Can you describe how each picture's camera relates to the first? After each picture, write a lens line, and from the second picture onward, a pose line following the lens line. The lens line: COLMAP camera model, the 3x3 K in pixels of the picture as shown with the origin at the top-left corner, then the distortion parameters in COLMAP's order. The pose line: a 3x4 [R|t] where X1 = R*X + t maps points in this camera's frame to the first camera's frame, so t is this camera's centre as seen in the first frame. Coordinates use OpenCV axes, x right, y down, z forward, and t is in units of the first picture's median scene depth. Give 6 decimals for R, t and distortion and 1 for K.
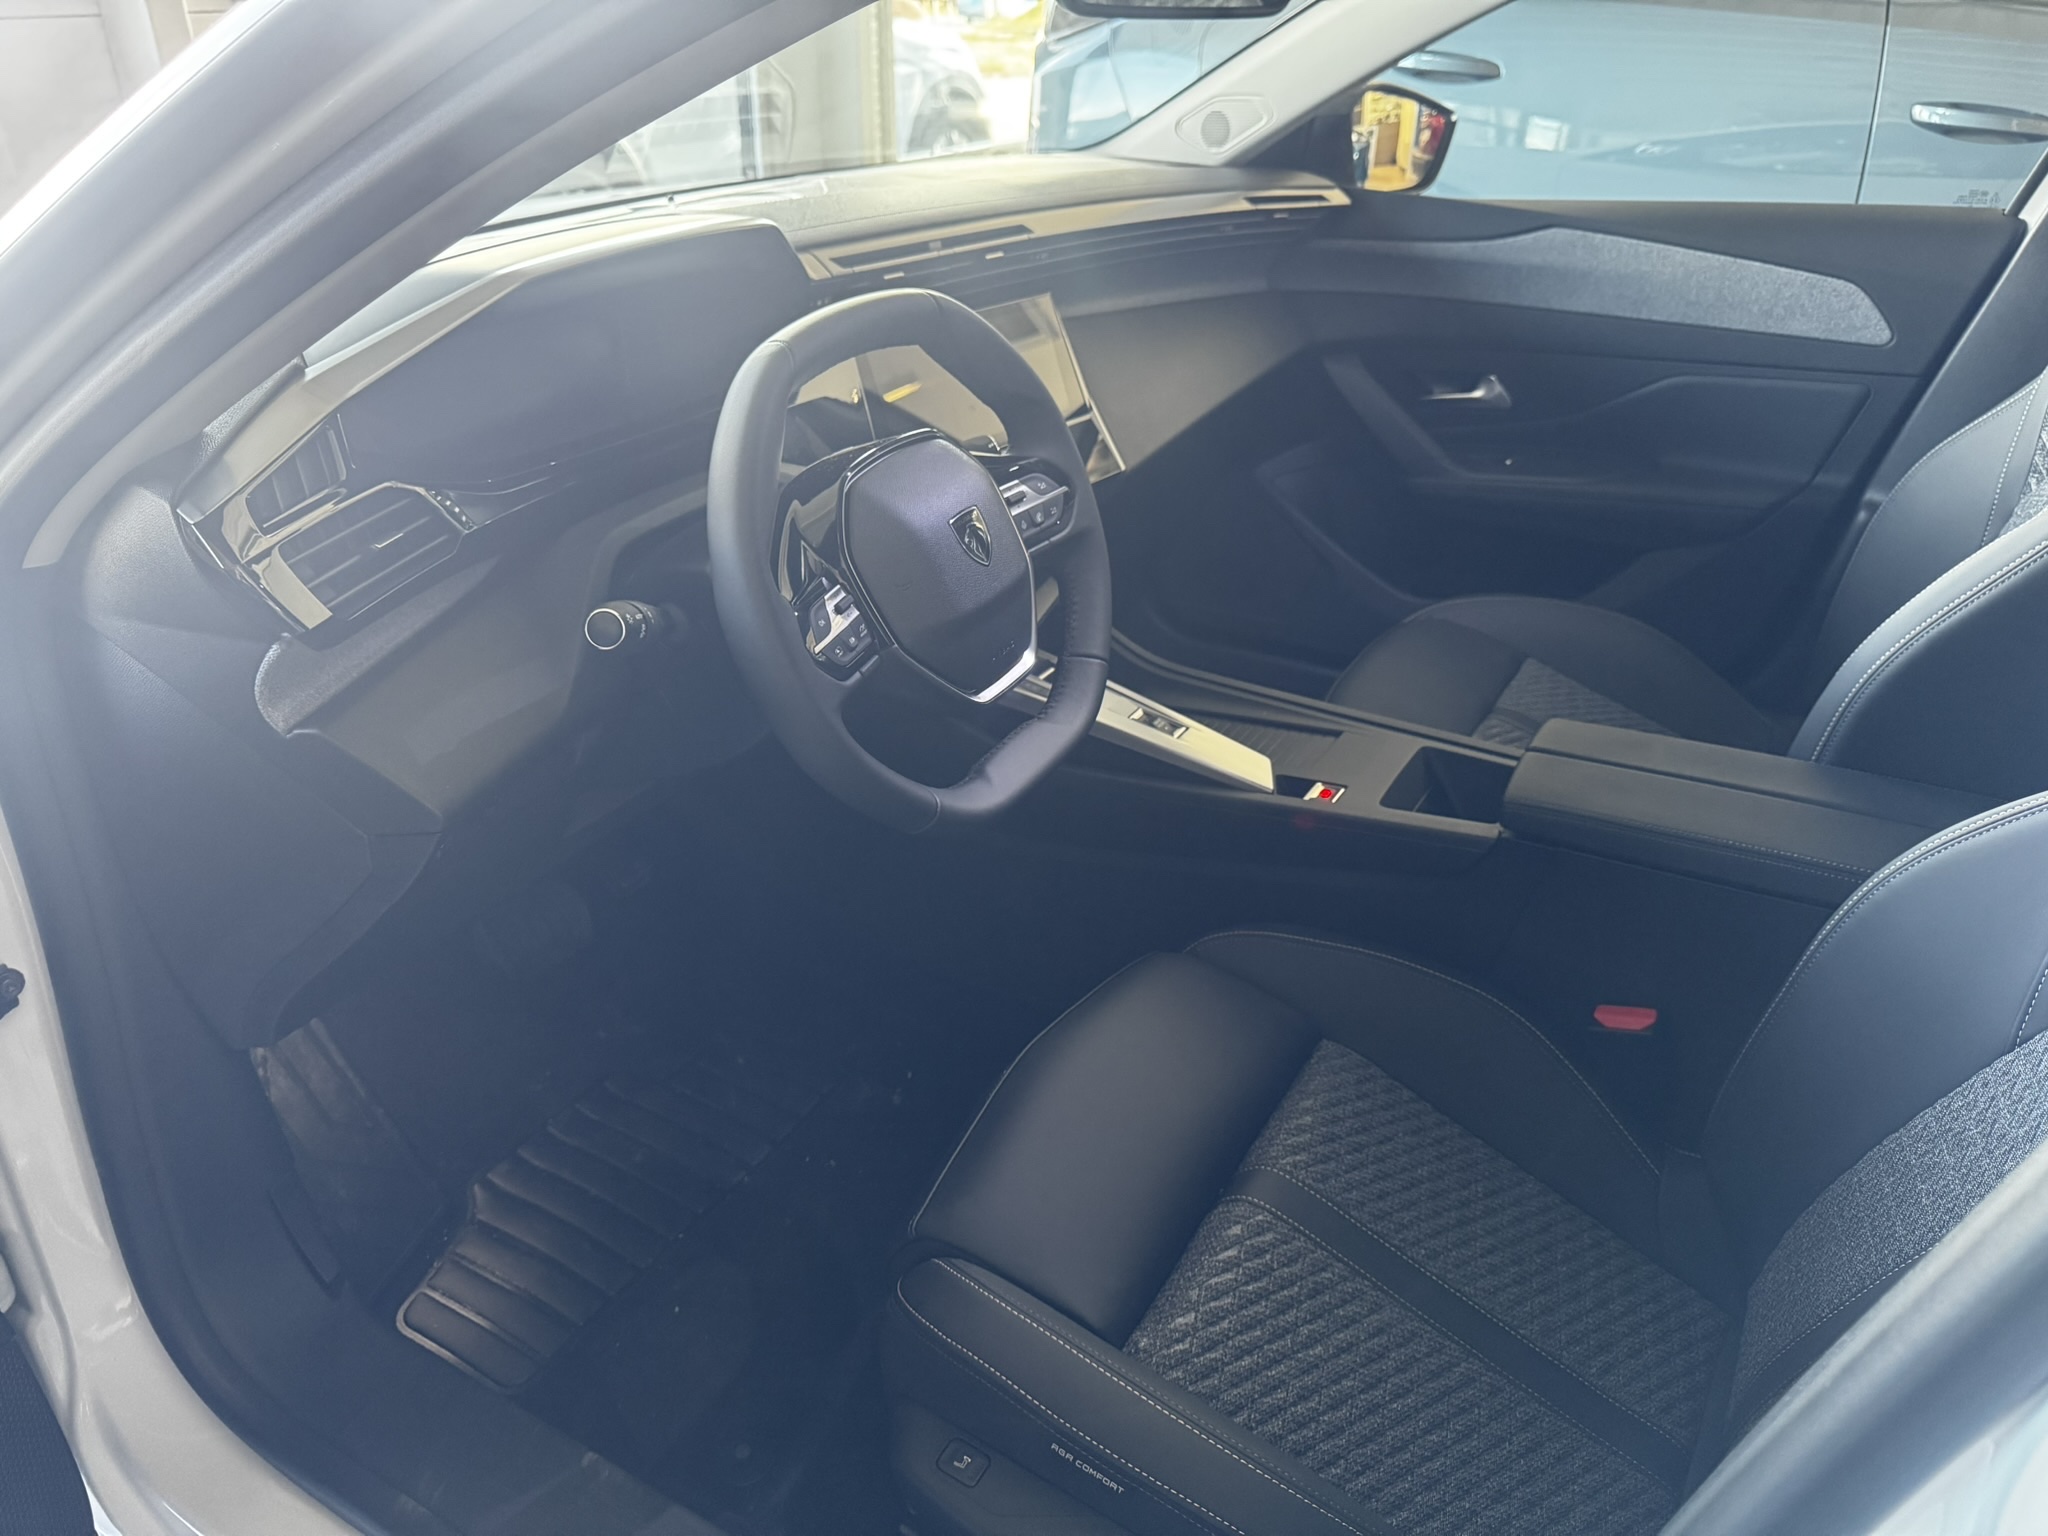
lens RADIAL K [[1479.6, 0, 1043.8], [0, 1479.6, 769.0], [0, 0, 1]] dist [0.061015, -0.050376]
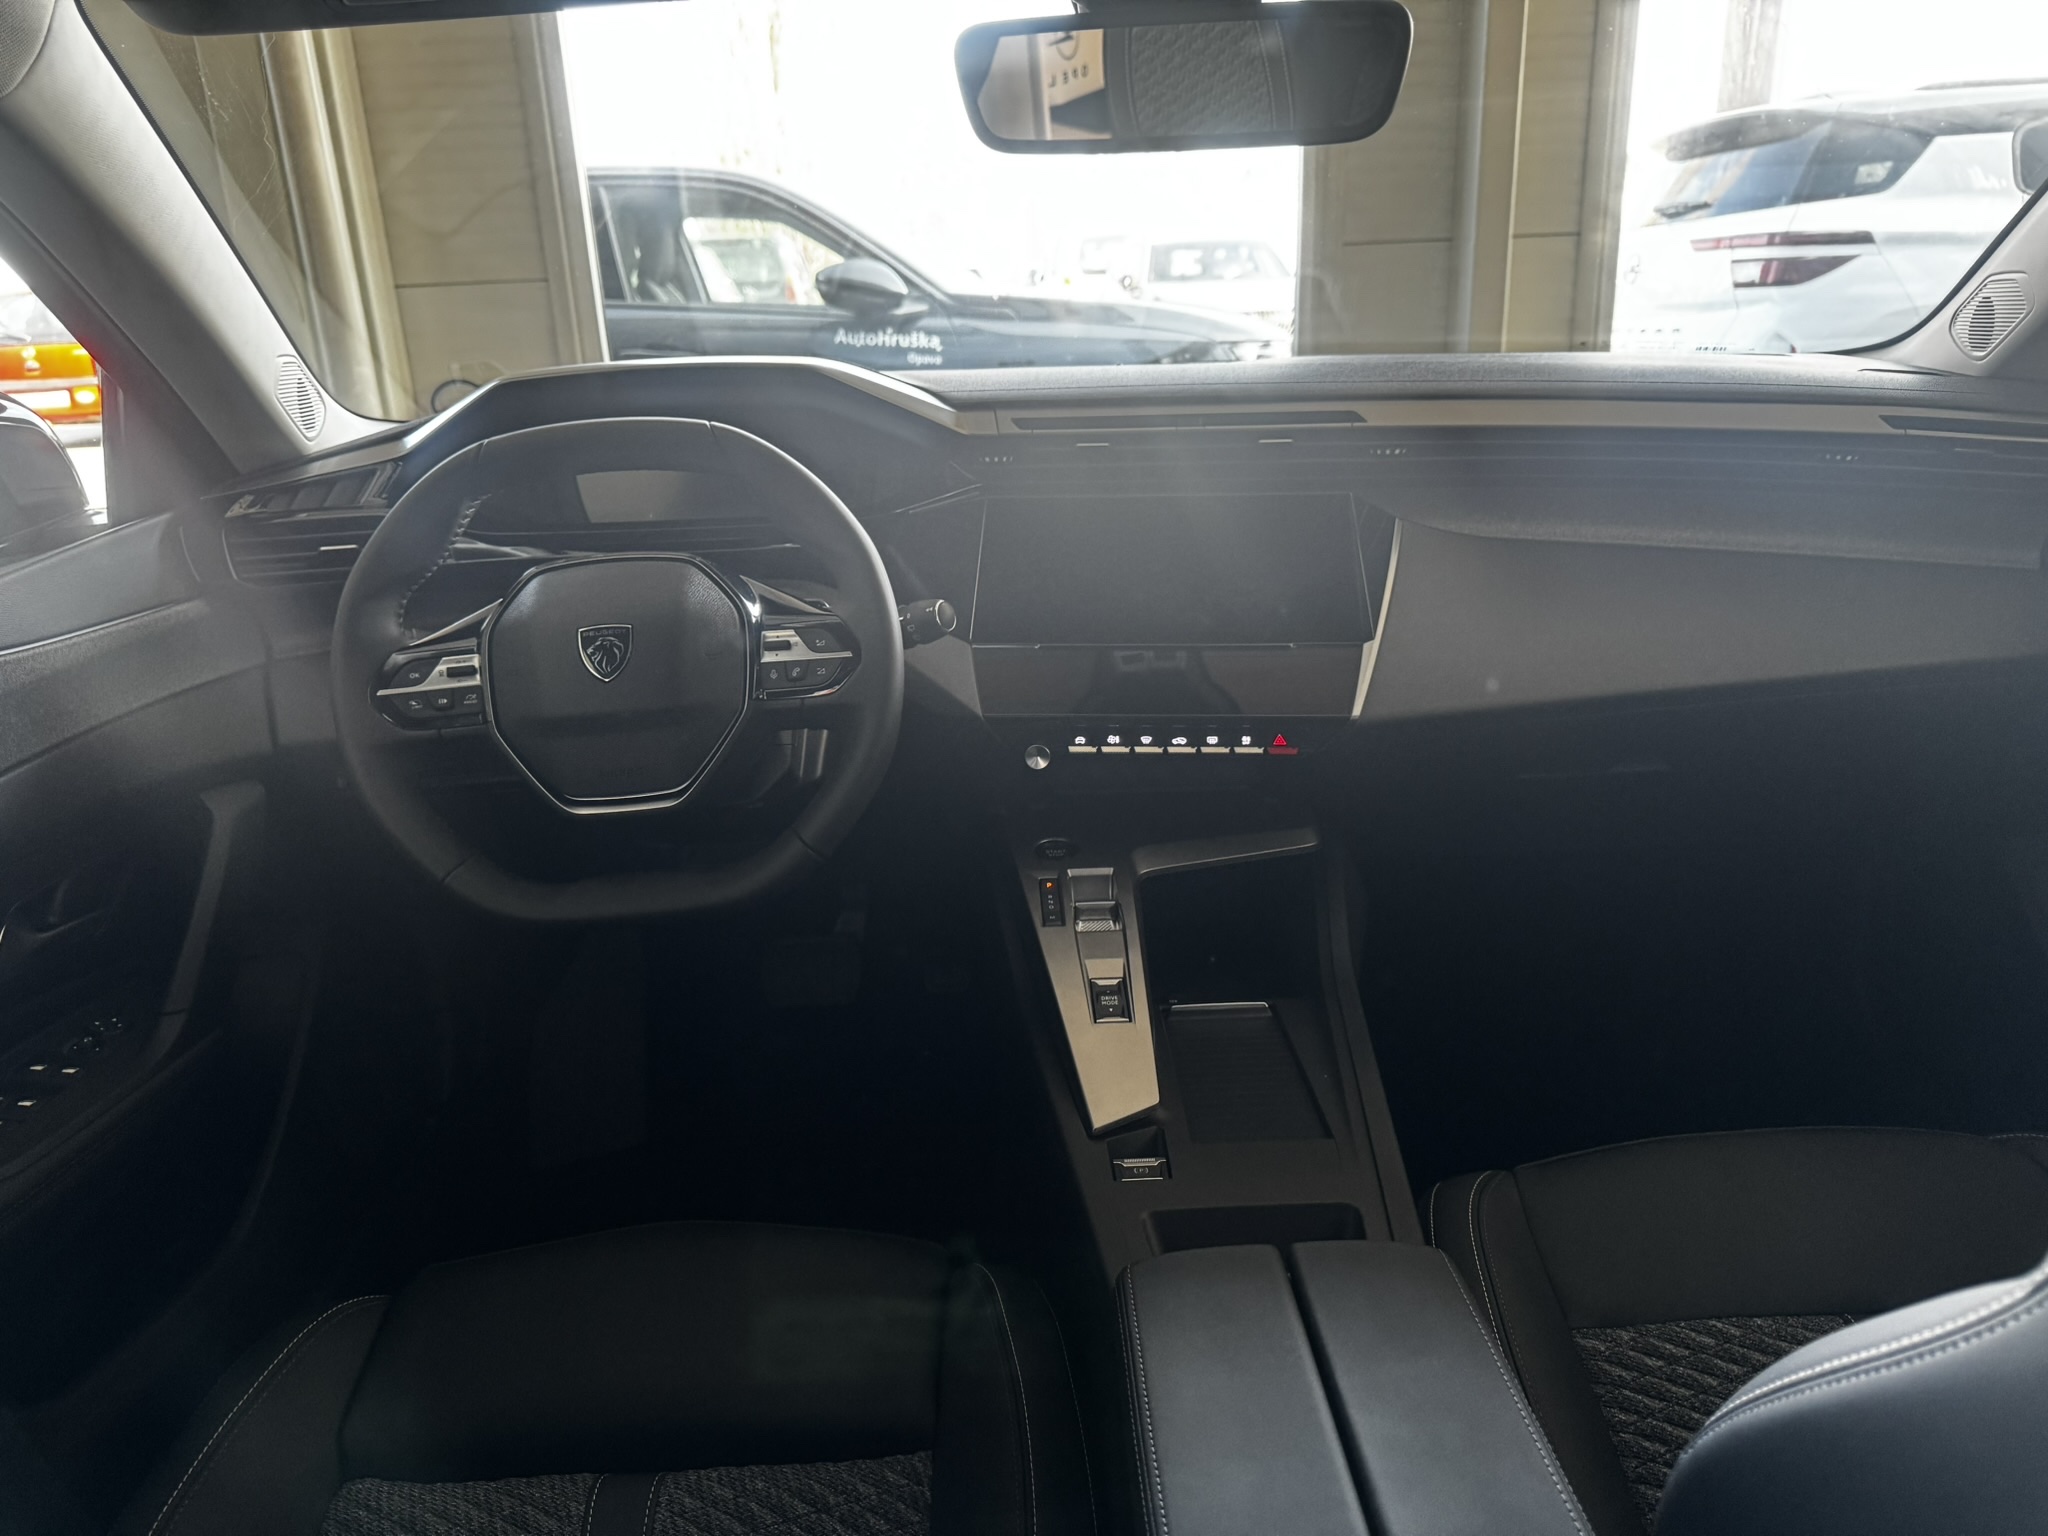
lens RADIAL K [[1431.2, 0, 1024.0], [0, 1431.2, 768.0], [0, 0, 1]] dist [0.068395, -0.052755]
pose [[0.522658, 0.266585, -0.809791, 0.645054], [-0.371329, 0.926206, 0.065244, -0.179802], [0.767426, 0.266599, 0.583080, 0.482012]]
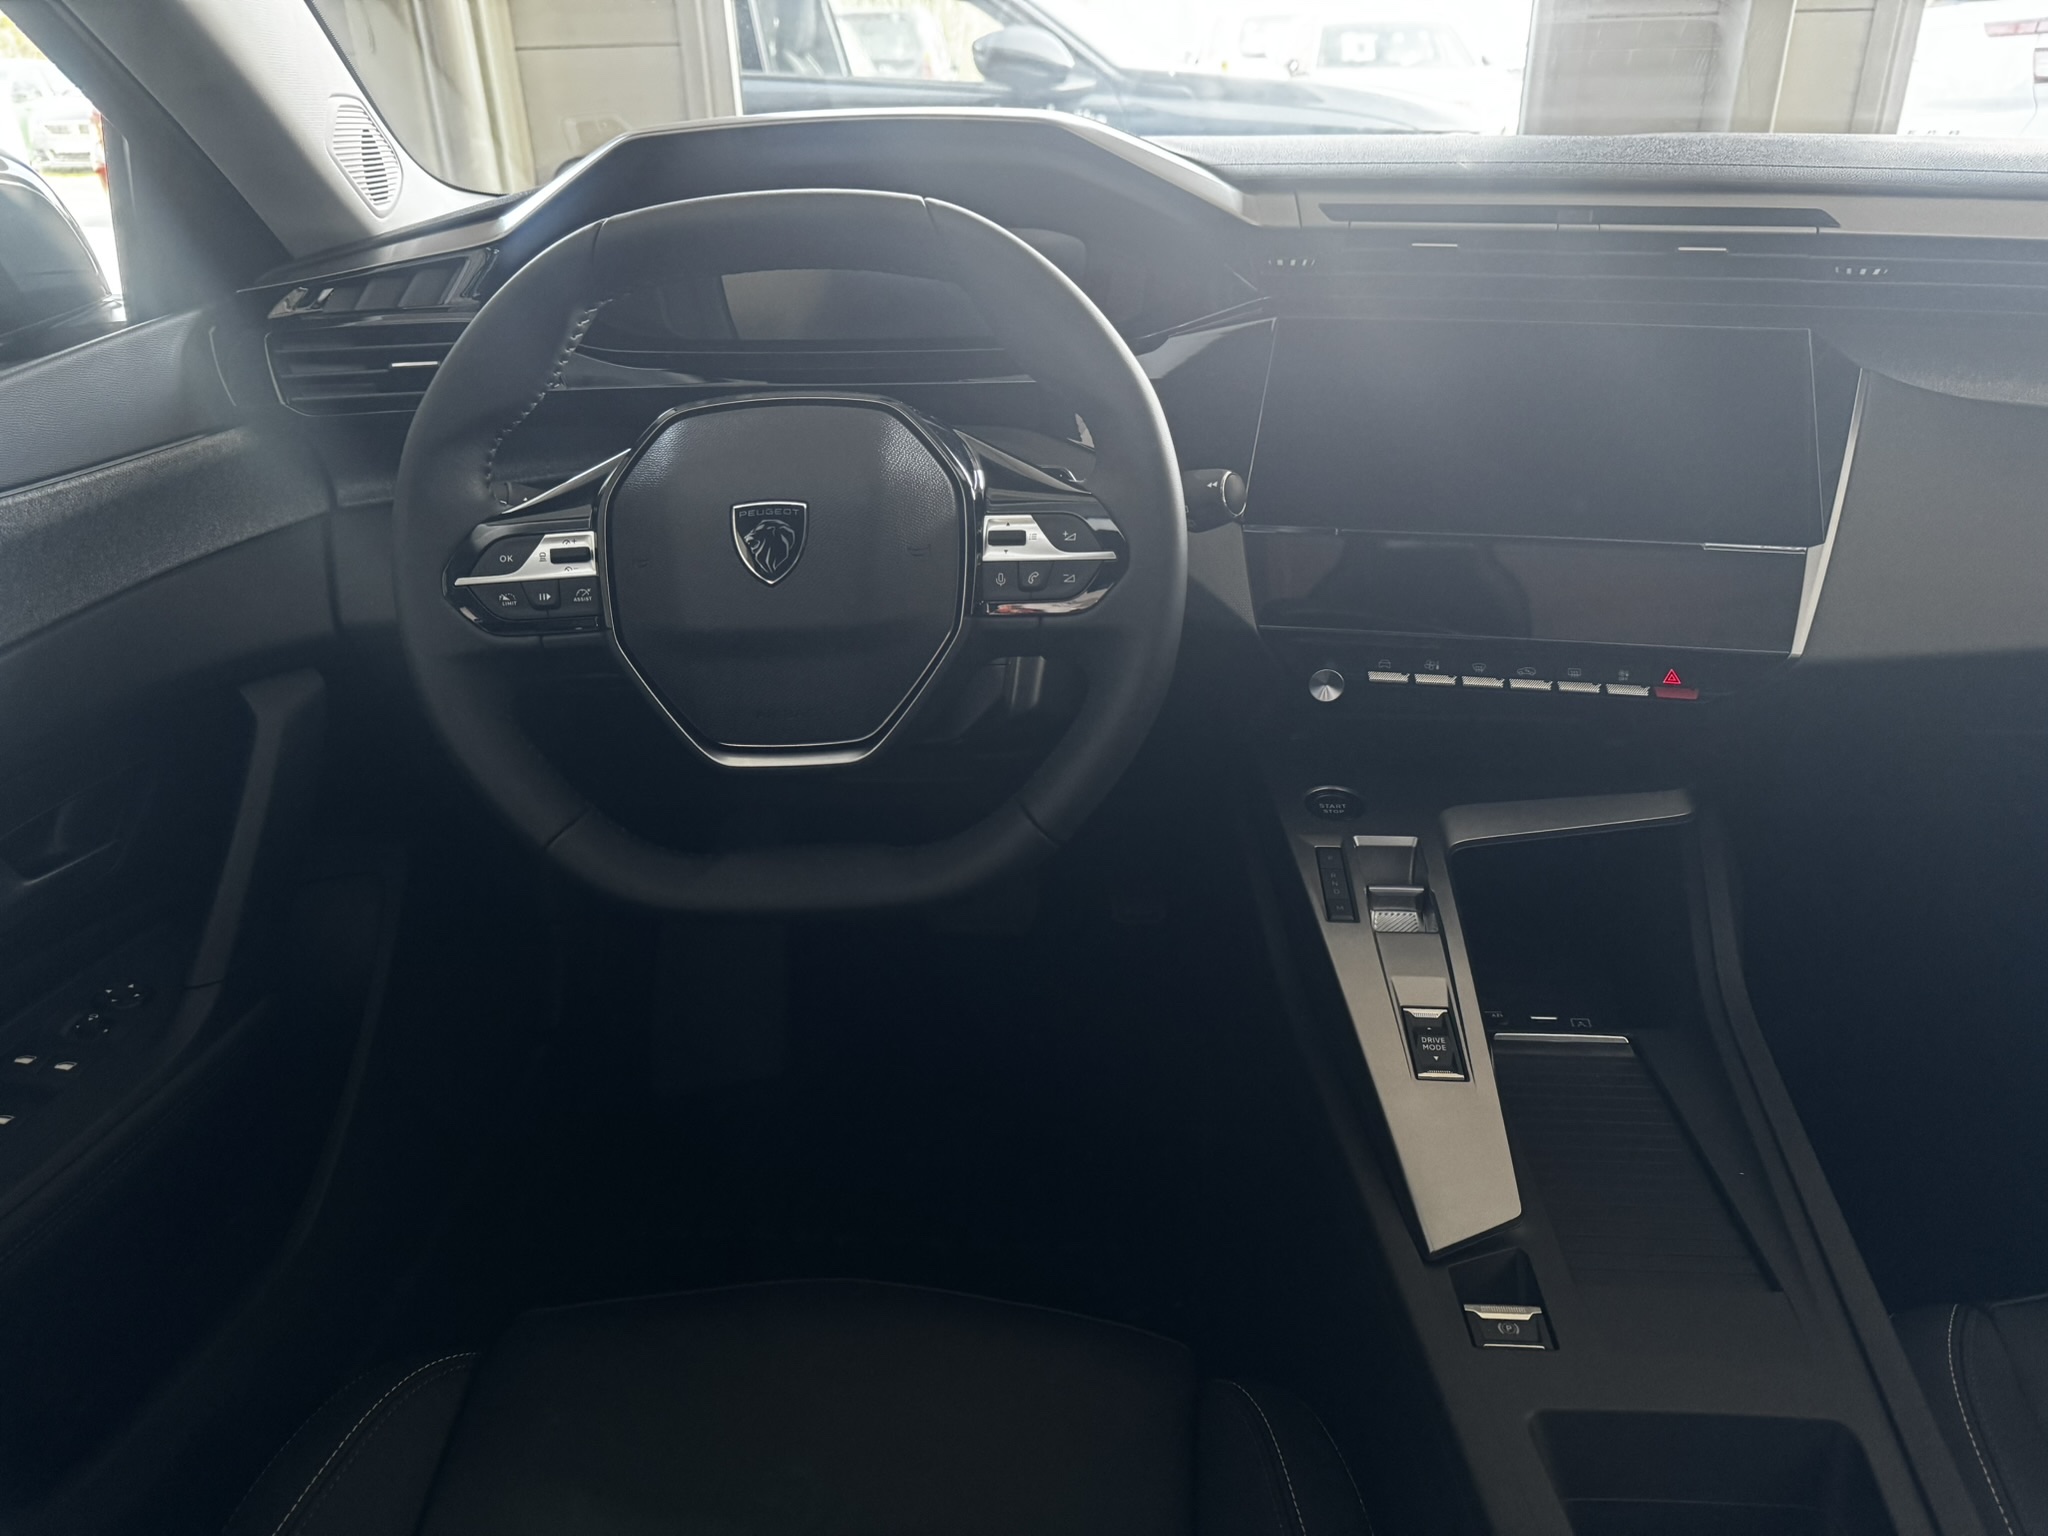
lens RADIAL K [[1479.6, 0, 1043.8], [0, 1479.6, 769.0], [0, 0, 1]] dist [0.061015, -0.050376]
pose [[0.449651, 0.384900, -0.806019, 0.437290], [-0.407152, 0.891510, 0.198589, -0.179687], [0.795010, 0.238877, 0.557581, 0.529819]]
